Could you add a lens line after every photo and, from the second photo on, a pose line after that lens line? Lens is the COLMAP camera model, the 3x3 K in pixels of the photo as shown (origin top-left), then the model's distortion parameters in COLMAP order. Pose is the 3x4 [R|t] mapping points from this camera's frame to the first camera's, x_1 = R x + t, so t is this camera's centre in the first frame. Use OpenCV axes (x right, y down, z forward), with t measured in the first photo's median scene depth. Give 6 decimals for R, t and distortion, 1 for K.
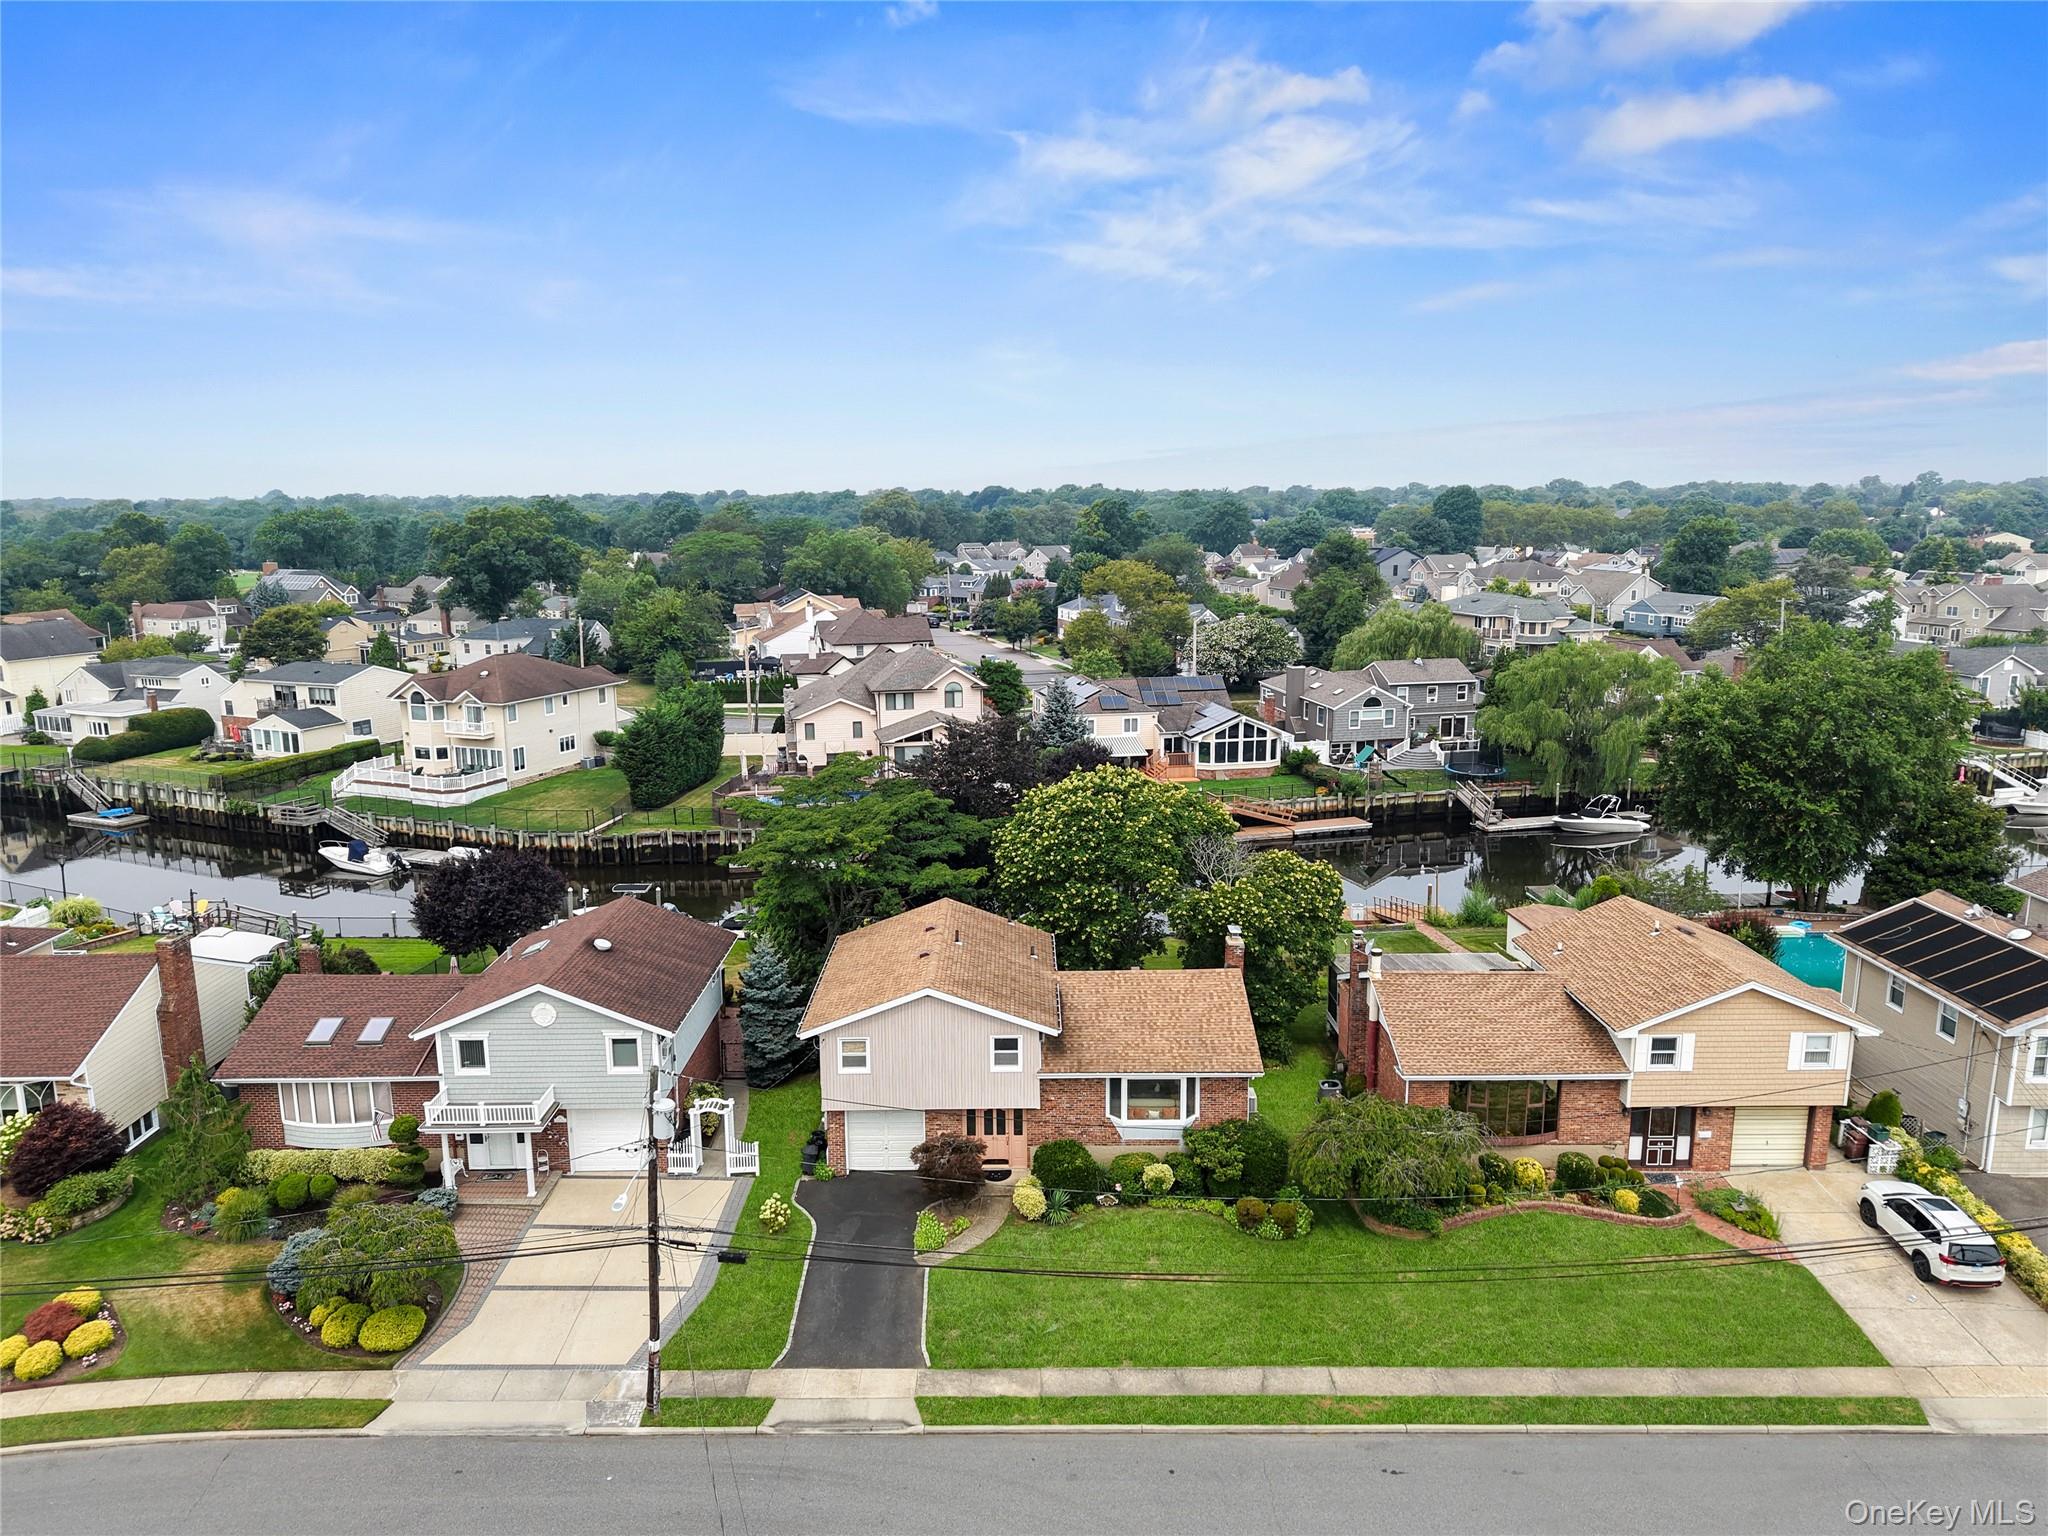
lens RADIAL K [[1440.5, 0, 1024.0], [0, 1440.5, 768.0], [0, 0, 1]] dist [0.037565, -0.032506]
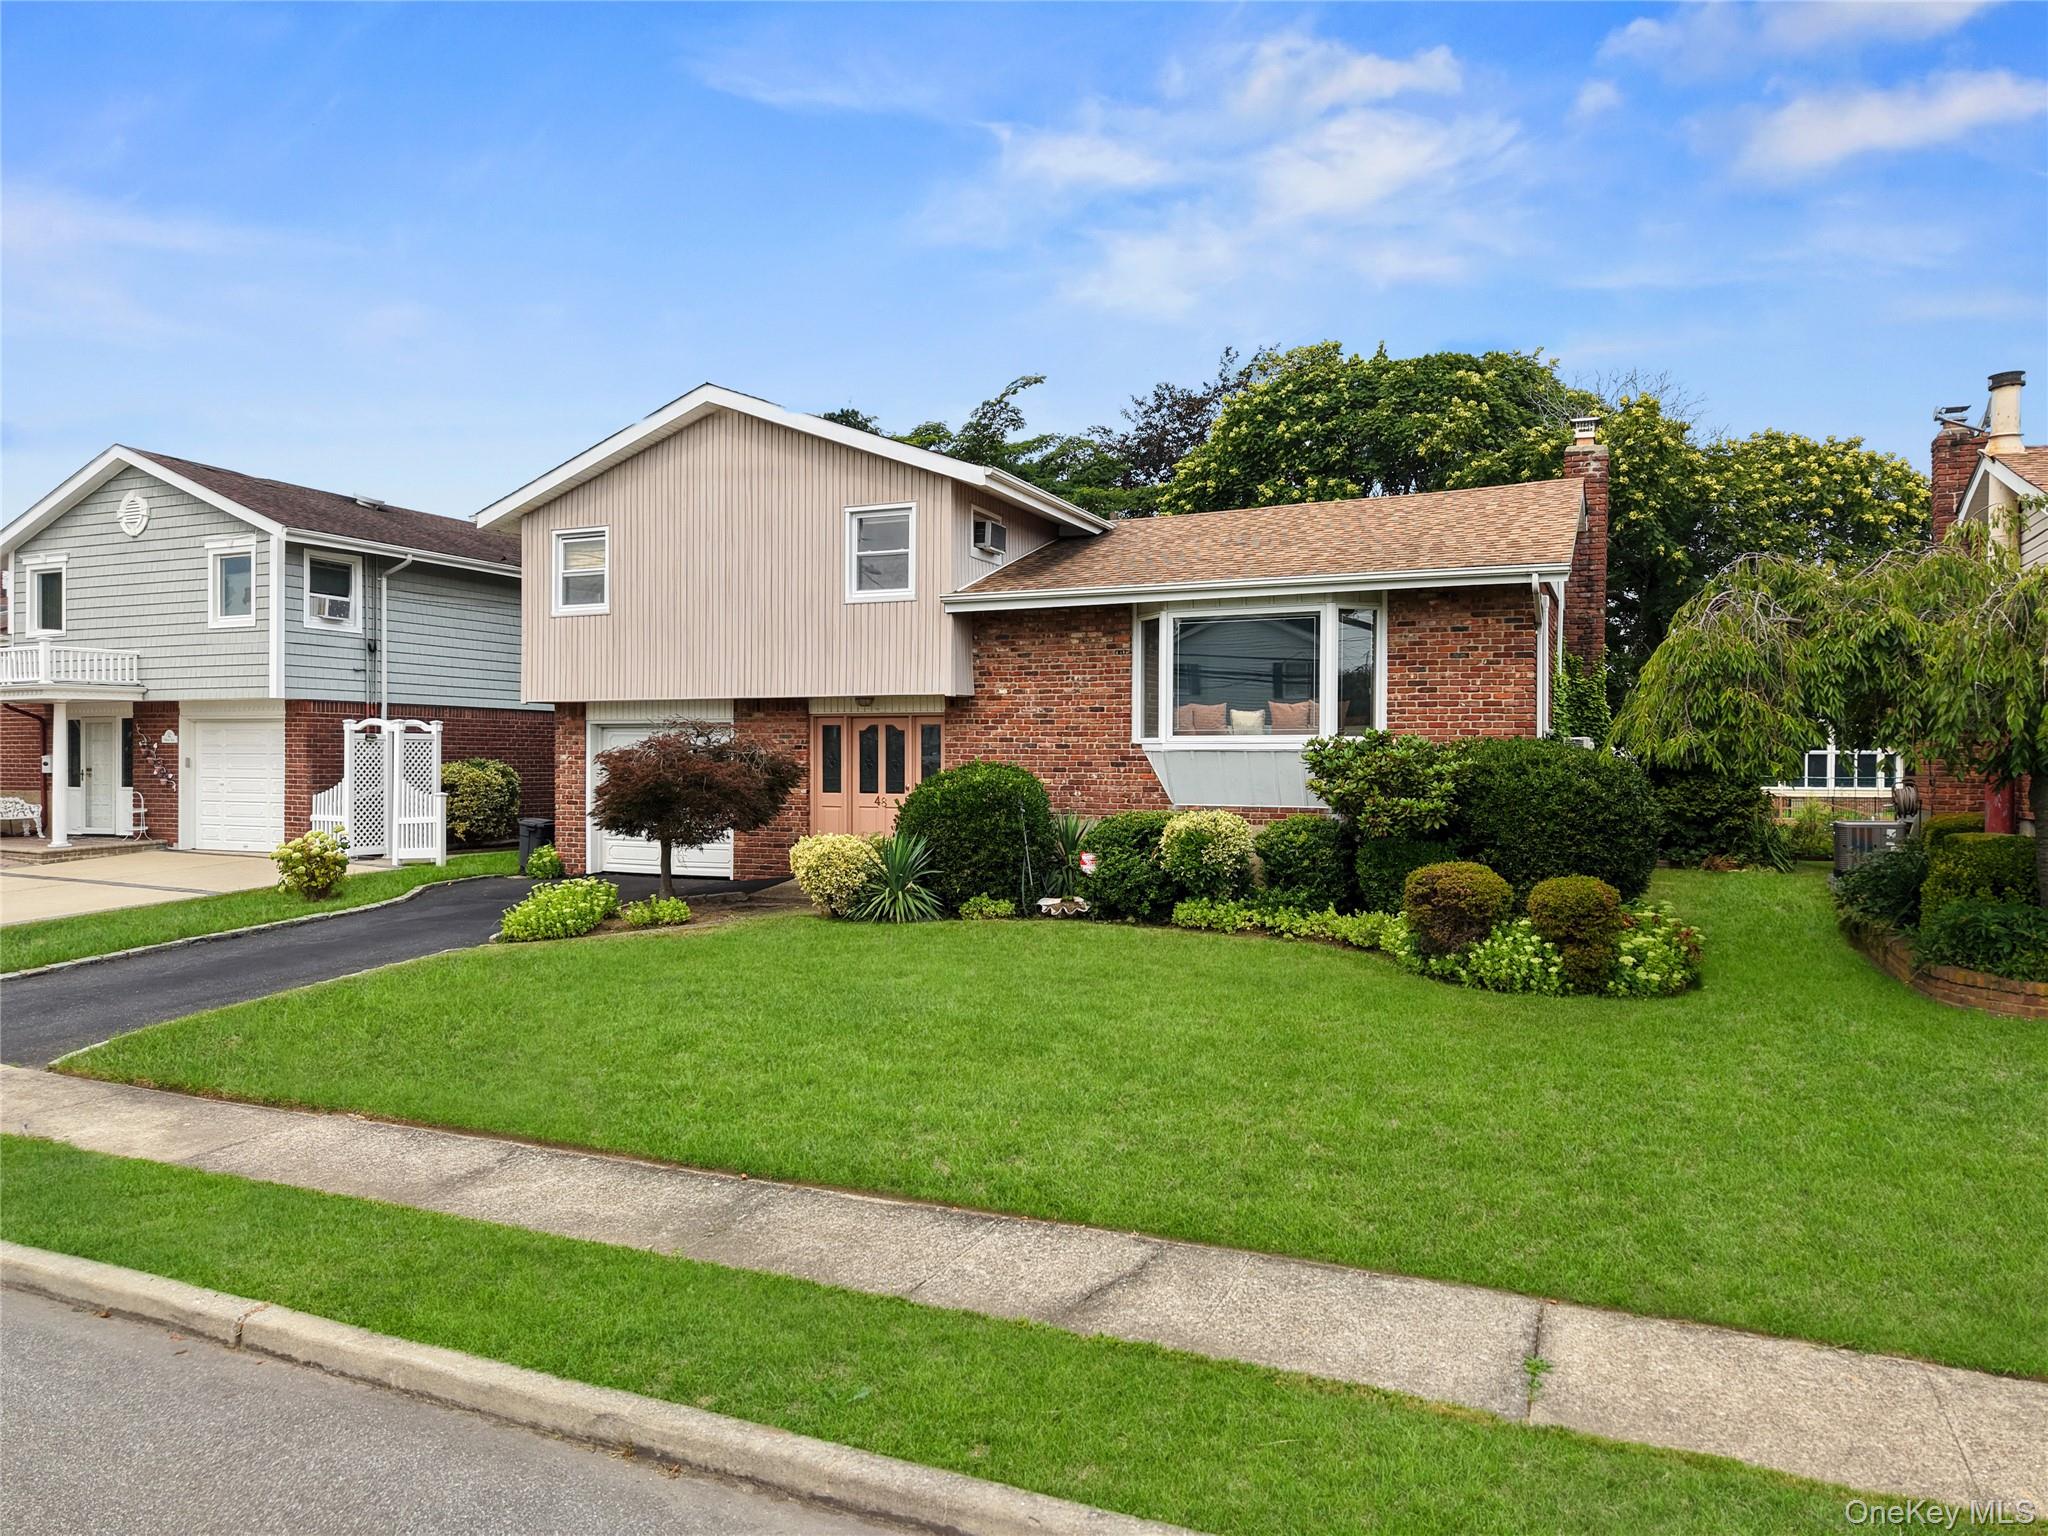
lens RADIAL K [[1379.9, 0, 1016.4], [0, 1379.9, 766.6], [0, 0, 1]] dist [0.029776, -0.027224]
pose [[0.909653, 0.008113, -0.415289, 0.177899], [-0.088914, 0.980437, -0.175605, 0.311625], [0.405740, 0.196664, 0.892579, 0.662603]]
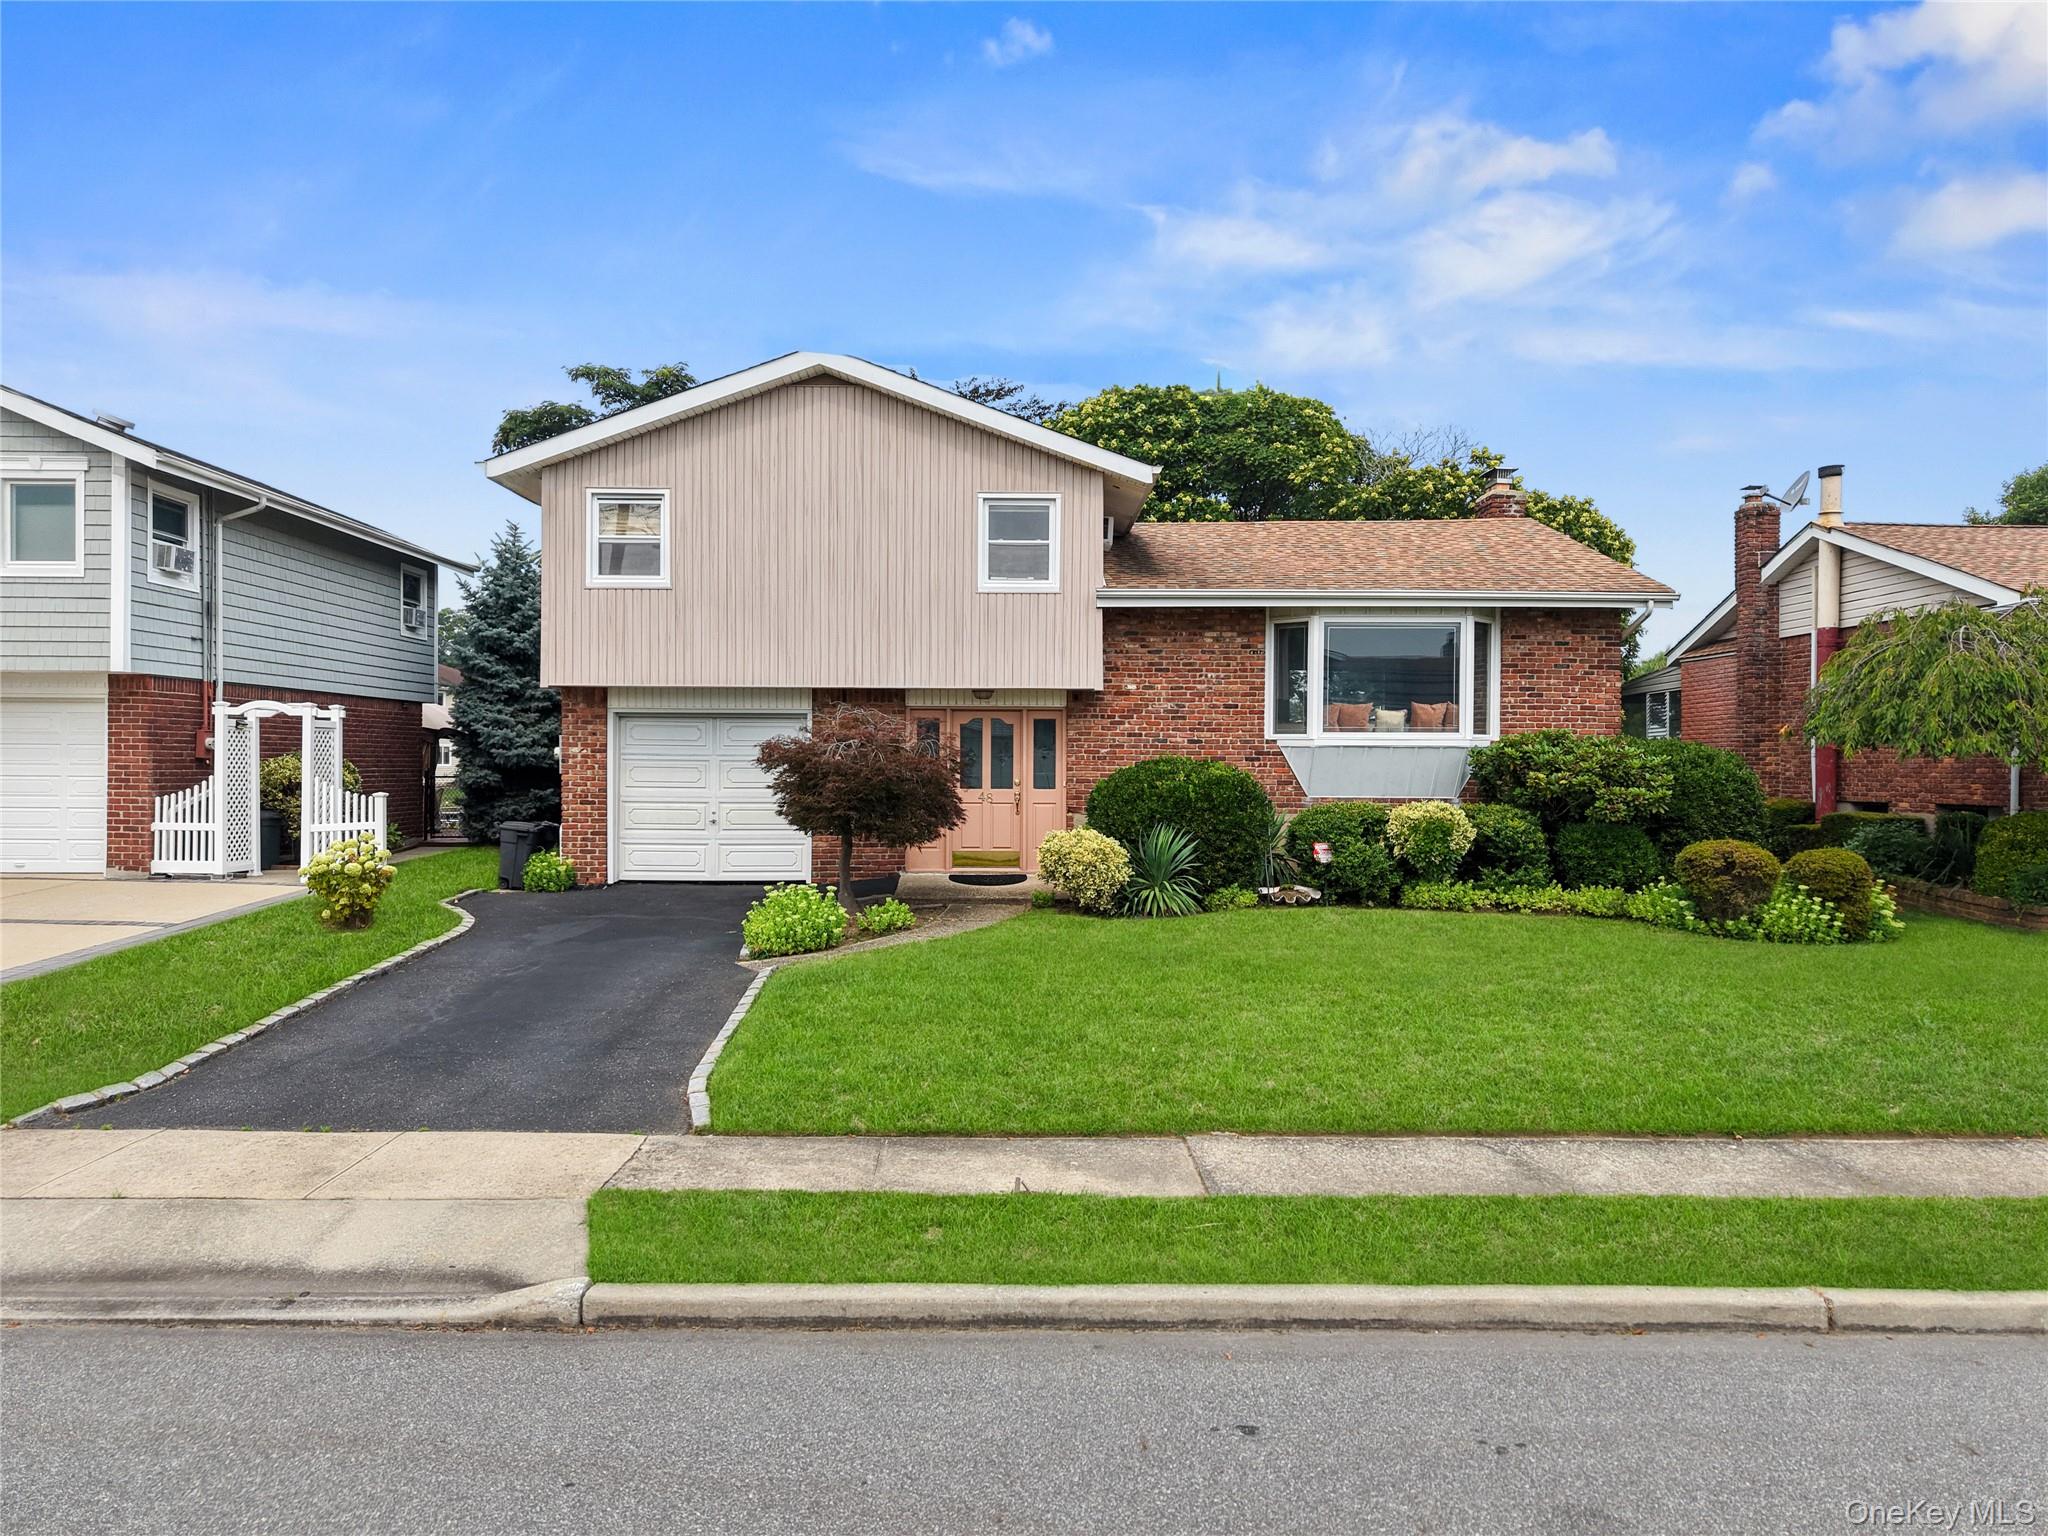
lens RADIAL K [[1379.9, 0, 1016.4], [0, 1379.9, 766.6], [0, 0, 1]] dist [0.029776, -0.027224]
pose [[0.999955, 0.008341, 0.004554, -0.013564], [-0.007287, 0.980584, -0.195963, 0.322367], [-0.006101, 0.195921, 0.980601, 0.623175]]
